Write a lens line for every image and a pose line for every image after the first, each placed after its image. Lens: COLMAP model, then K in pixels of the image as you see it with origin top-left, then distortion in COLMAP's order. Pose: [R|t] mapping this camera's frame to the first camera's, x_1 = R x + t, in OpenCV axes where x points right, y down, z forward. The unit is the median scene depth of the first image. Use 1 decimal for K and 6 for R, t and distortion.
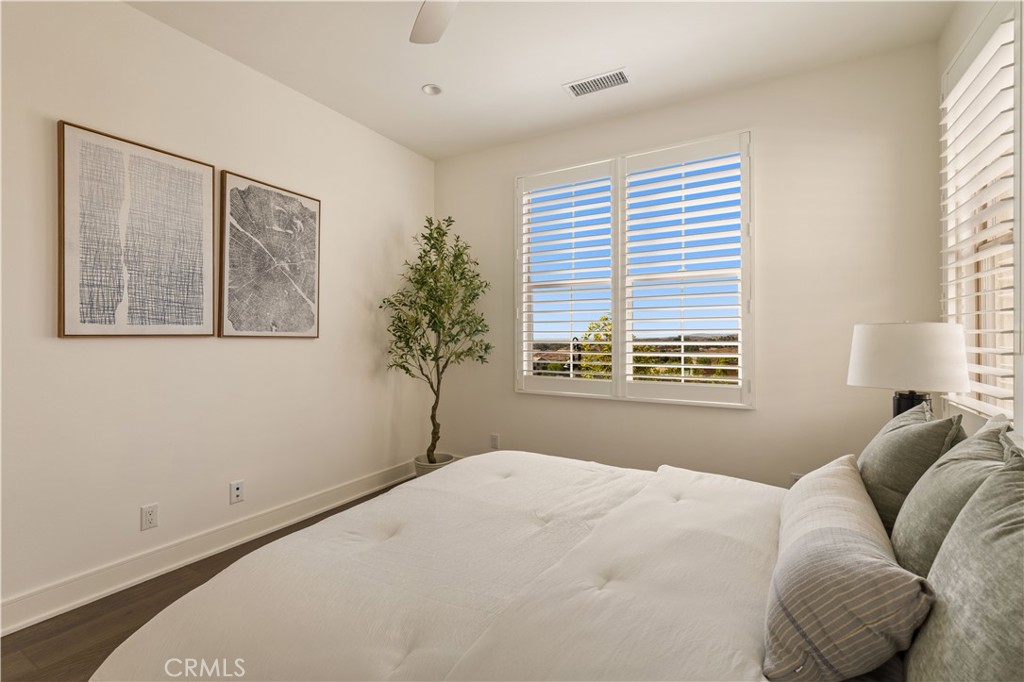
lens RADIAL K [[451.2, 0, 512.0], [0, 451.2, 341.0], [0, 0, 1]] dist [0.000580, 0.000022]
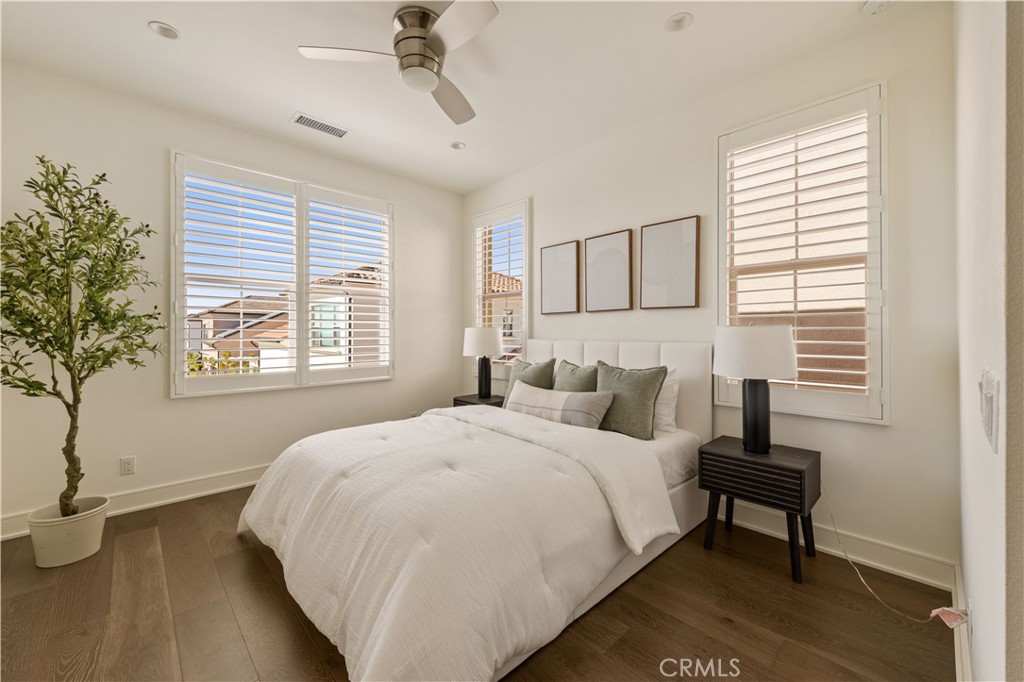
lens RADIAL K [[400.3, 0, 510.7], [0, 400.3, 335.6], [0, 0, 1]] dist [0.029968, -0.015151]
pose [[0.289343, -0.009585, 0.957177, -0.578673], [0.010724, 0.999920, 0.006771, -0.005103], [-0.957165, 0.008305, 0.289423, 0.157192]]
